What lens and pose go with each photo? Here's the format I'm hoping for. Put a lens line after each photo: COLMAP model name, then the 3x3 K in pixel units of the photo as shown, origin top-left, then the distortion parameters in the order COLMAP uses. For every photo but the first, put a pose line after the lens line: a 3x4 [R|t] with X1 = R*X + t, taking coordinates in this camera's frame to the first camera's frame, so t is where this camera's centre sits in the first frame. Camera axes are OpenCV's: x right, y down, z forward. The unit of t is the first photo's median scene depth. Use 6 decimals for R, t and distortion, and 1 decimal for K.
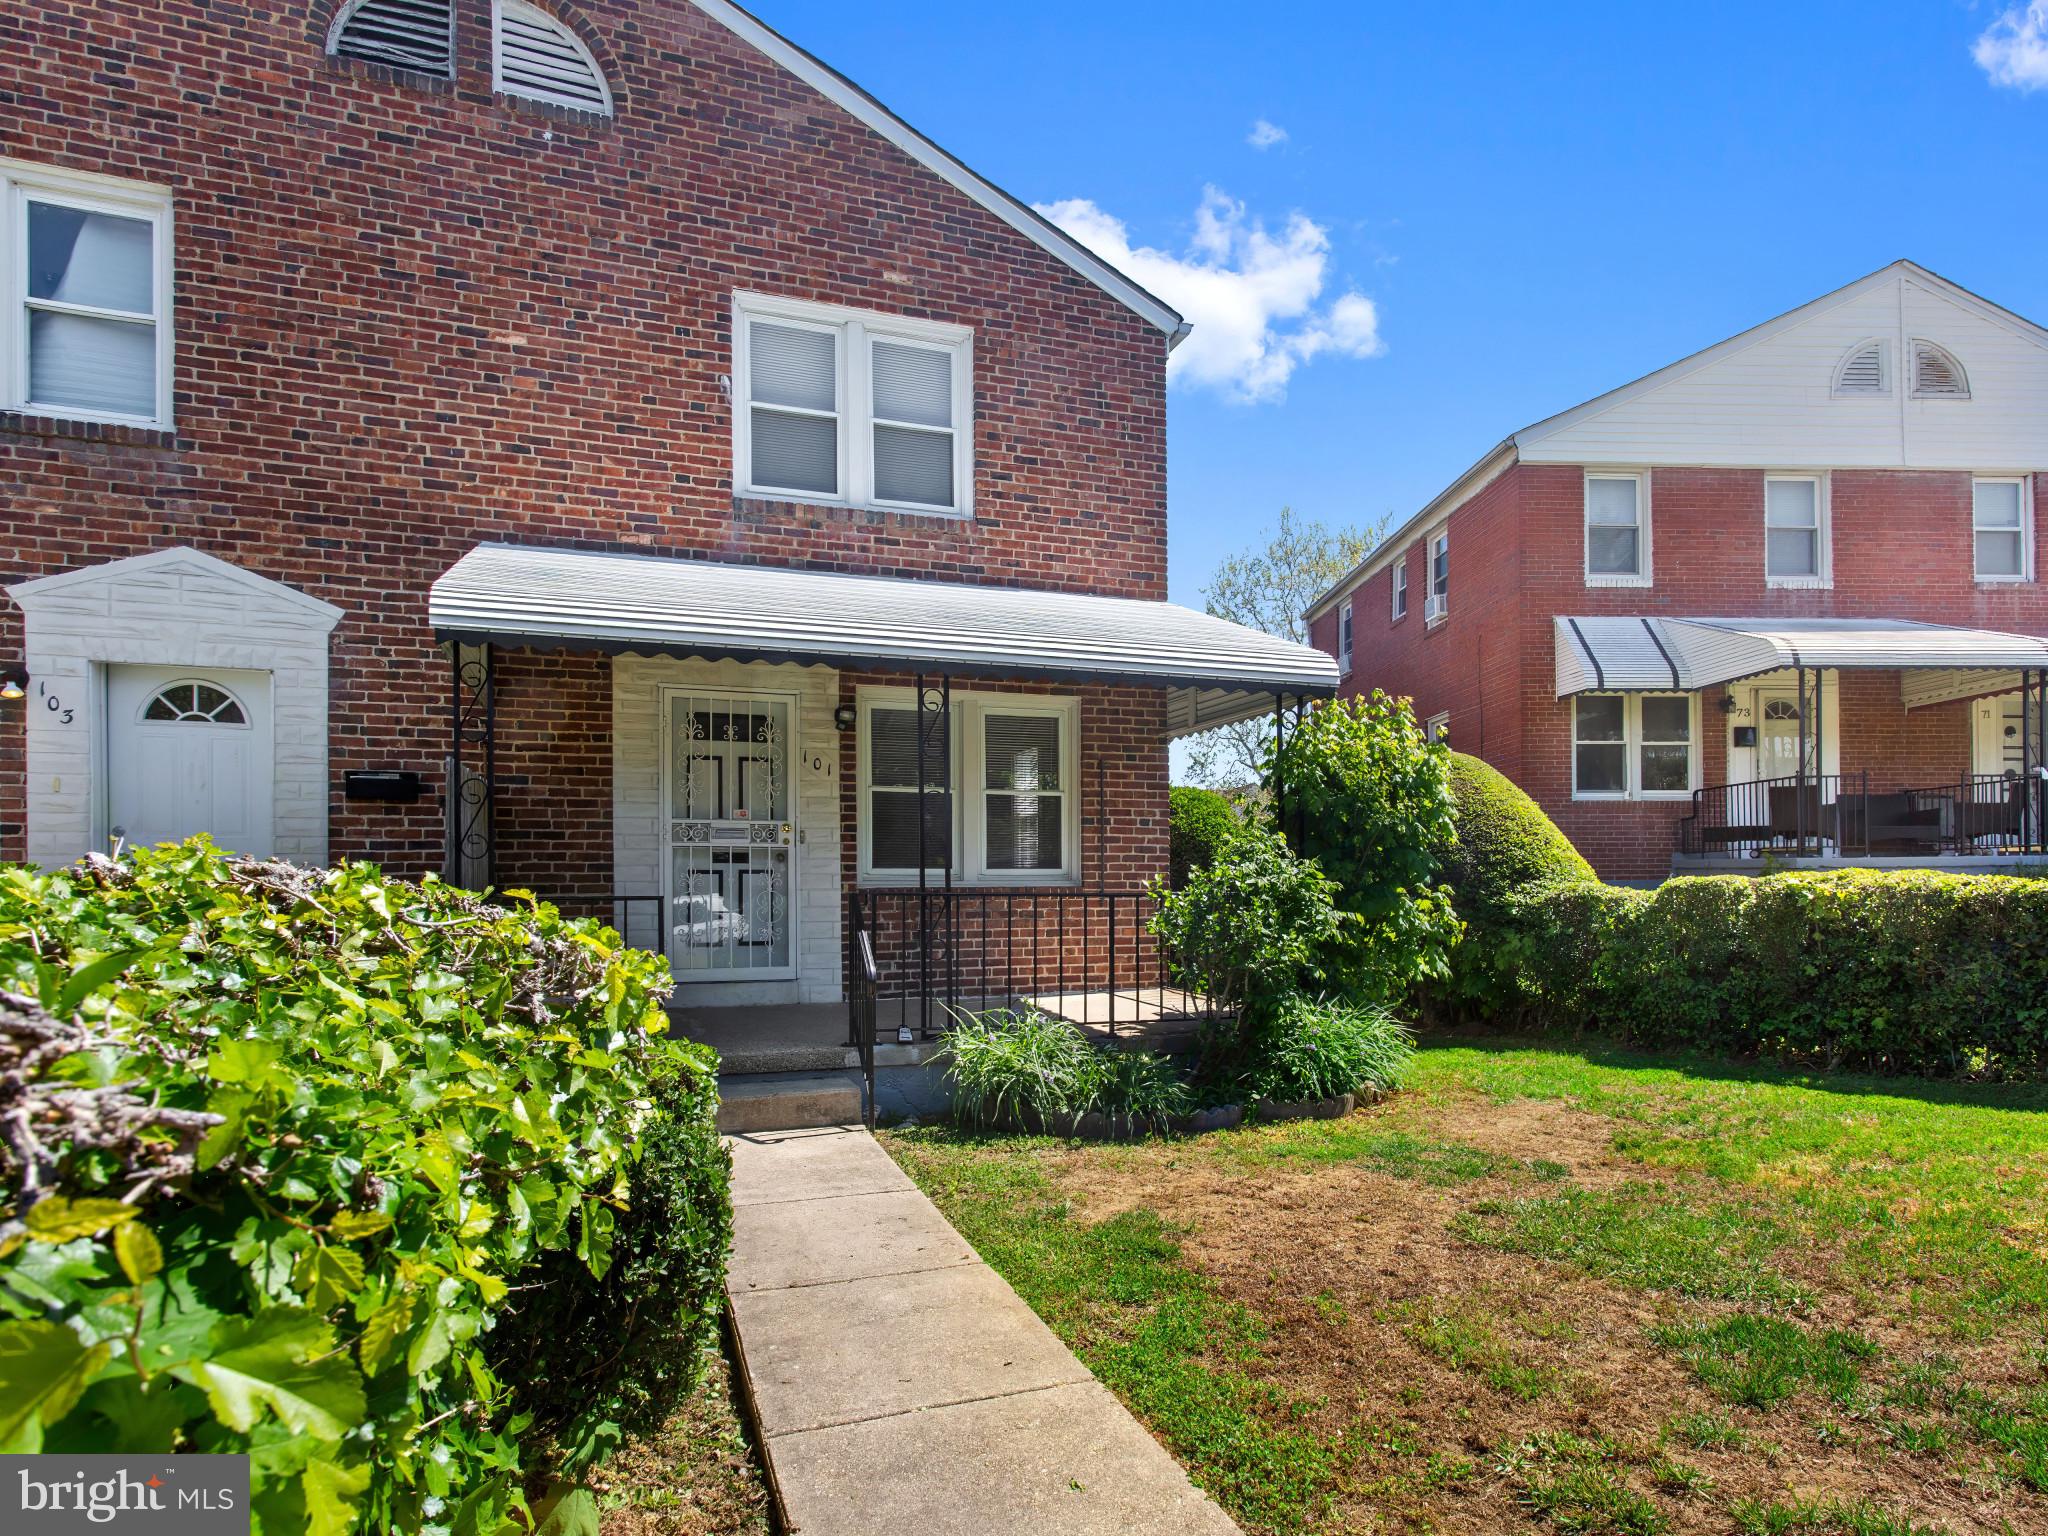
lens RADIAL K [[1137.1, 0, 1030.7], [0, 1137.1, 773.8], [0, 0, 1]] dist [-0.008188, 0.008521]
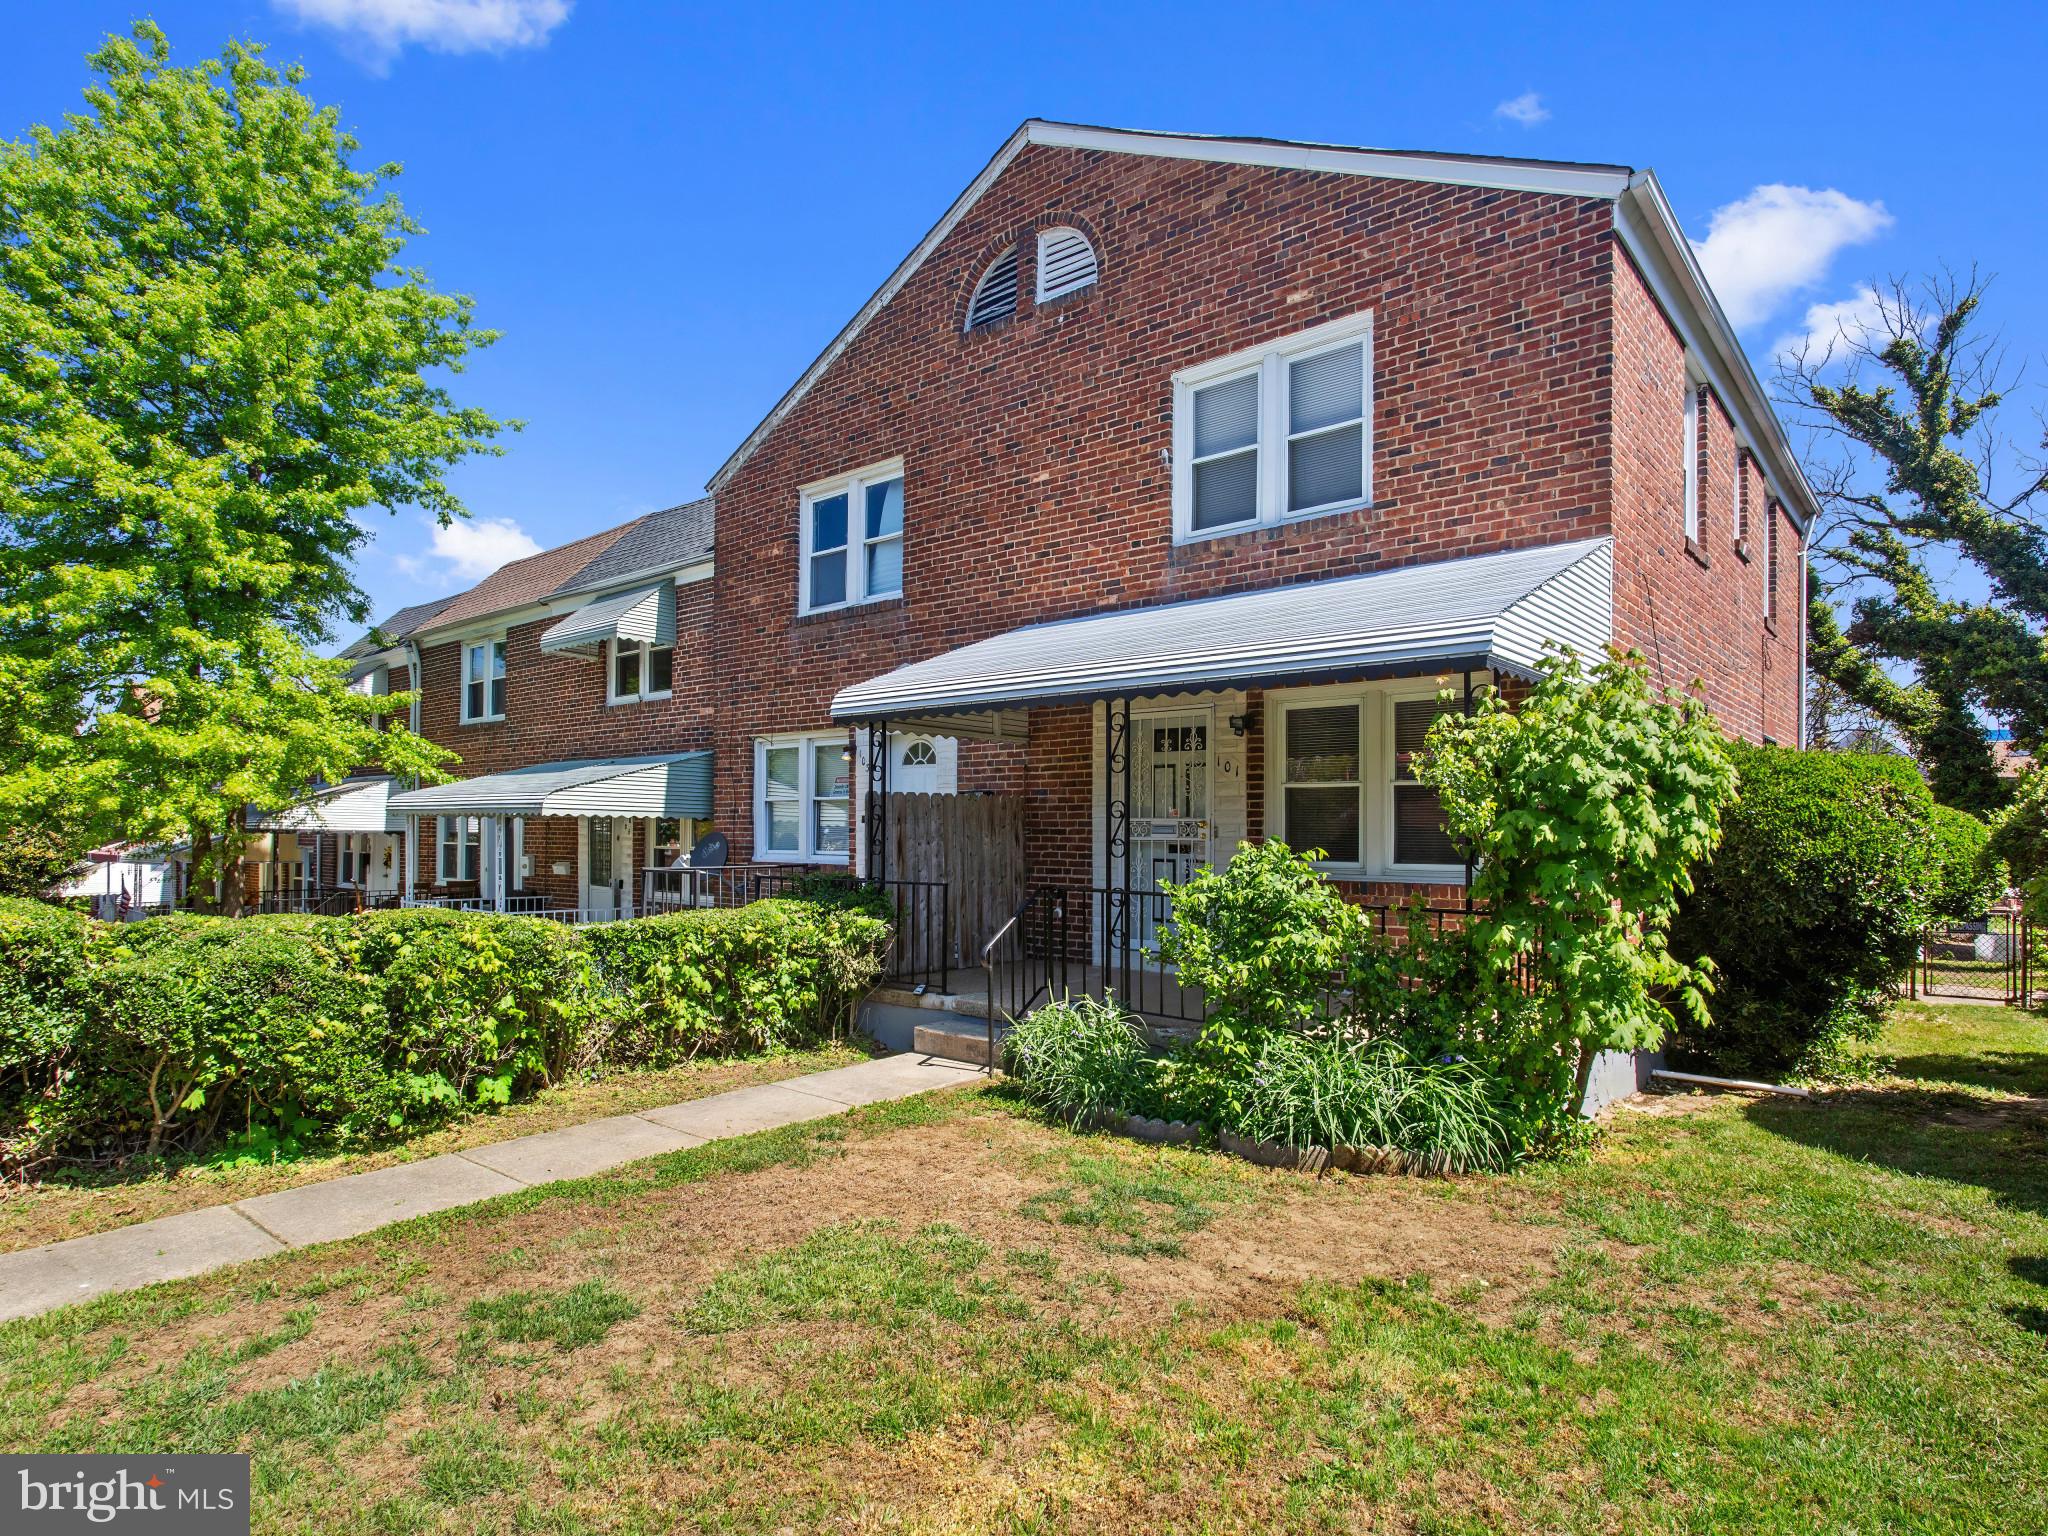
lens RADIAL K [[1137.1, 0, 1030.7], [0, 1137.1, 773.8], [0, 0, 1]] dist [-0.008188, 0.008521]
pose [[0.475997, -0.051200, -0.877955, 0.681546], [0.047311, 0.998349, -0.032570, 0.025076], [0.878173, -0.026033, 0.477634, 0.281465]]
